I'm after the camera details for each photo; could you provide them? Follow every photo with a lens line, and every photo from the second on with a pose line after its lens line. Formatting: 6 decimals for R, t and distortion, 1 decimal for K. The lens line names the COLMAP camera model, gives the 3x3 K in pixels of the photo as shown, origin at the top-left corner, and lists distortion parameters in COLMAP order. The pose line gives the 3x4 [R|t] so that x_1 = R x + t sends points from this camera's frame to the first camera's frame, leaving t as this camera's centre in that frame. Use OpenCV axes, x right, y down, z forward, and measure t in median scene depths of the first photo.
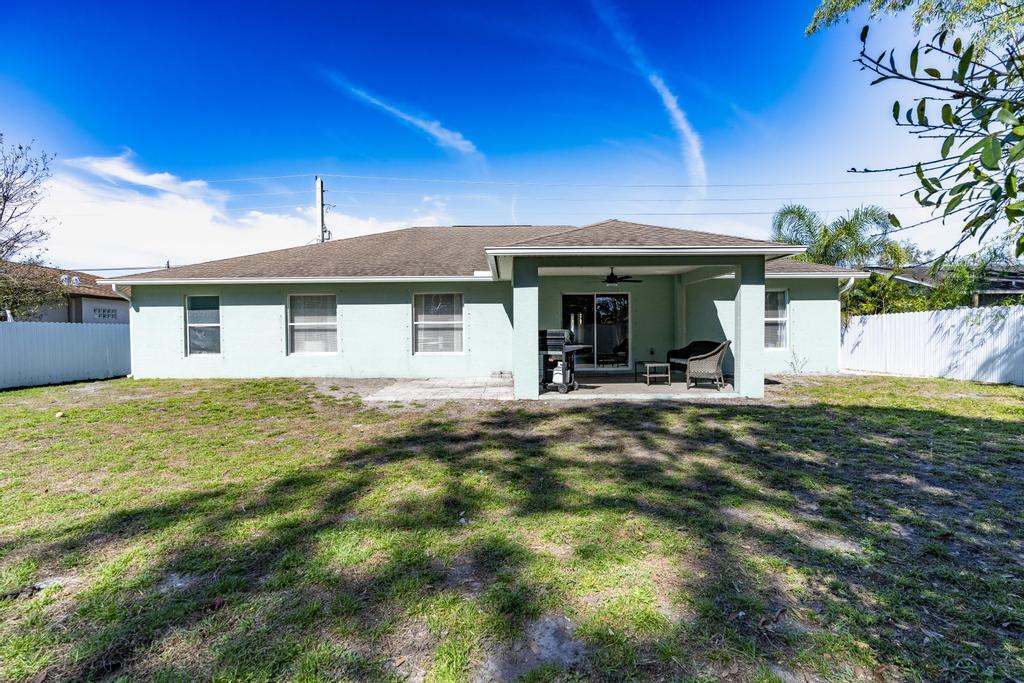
lens RADIAL K [[459.1, 0, 512.0], [0, 459.1, 341.5], [0, 0, 1]] dist [0.002152, 0.000389]
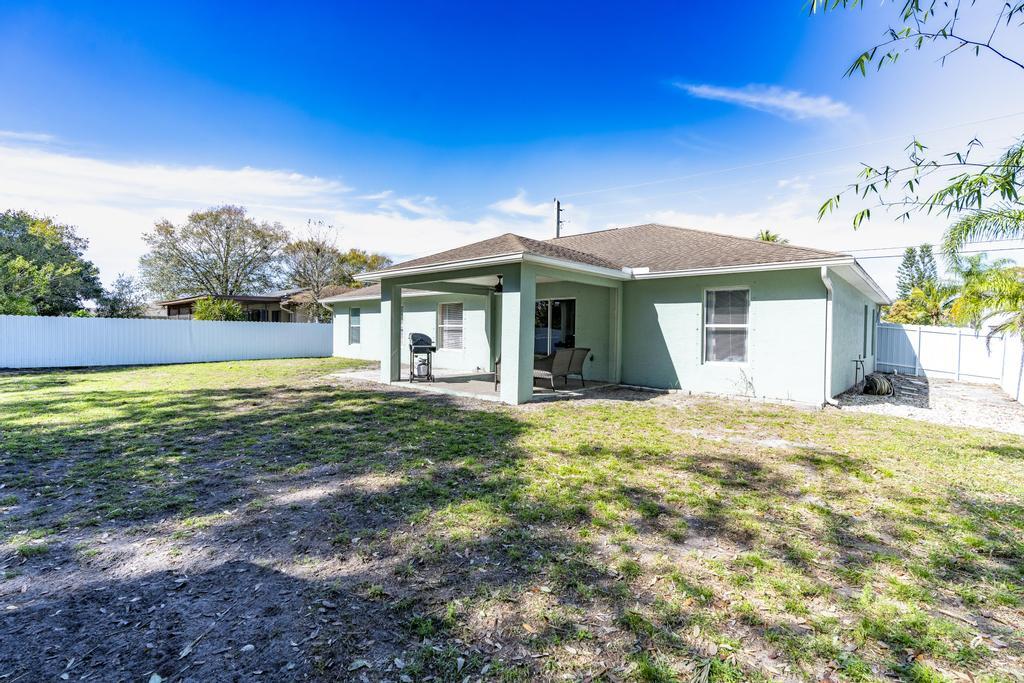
lens RADIAL K [[467.5, 0, 511.8], [0, 467.5, 327.7], [0, 0, 1]] dist [-0.001528, 0.000021]
pose [[0.744056, 0.012378, -0.668003, 0.817857], [-0.034032, 0.999233, -0.019391, -0.016753], [0.667250, 0.037162, 0.743906, 0.155228]]
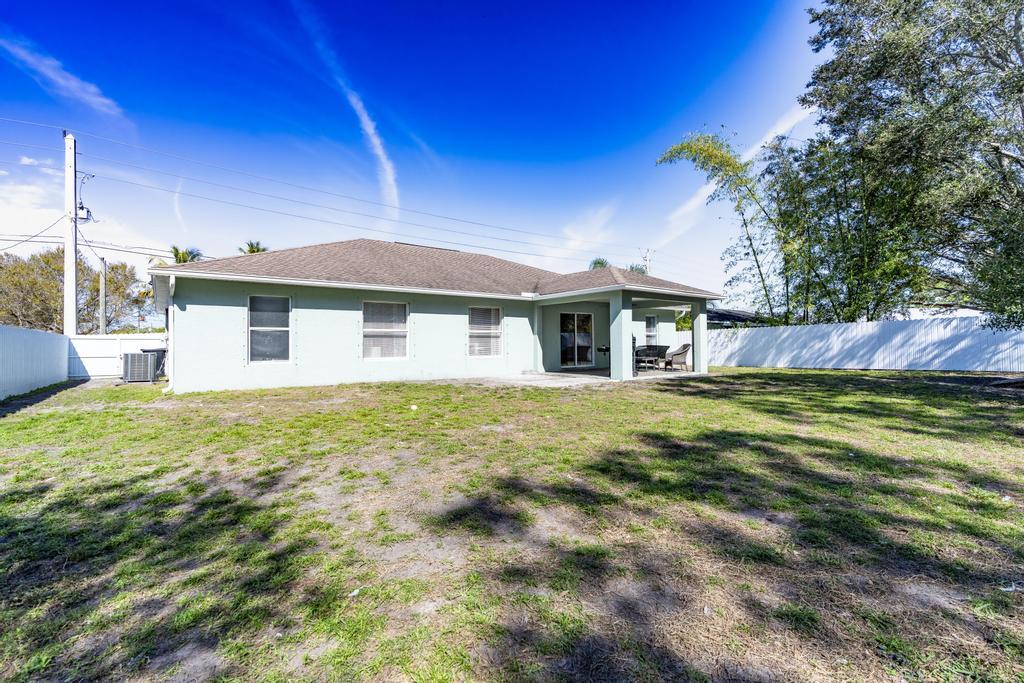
lens RADIAL K [[459.6, 0, 508.7], [0, 459.6, 346.0], [0, 0, 1]] dist [-0.006382, 0.000136]
pose [[0.791237, -0.000429, 0.611510, -0.849999], [0.016176, 0.999665, -0.020229, 0.023393], [-0.611296, 0.025898, 0.790978, 0.002626]]
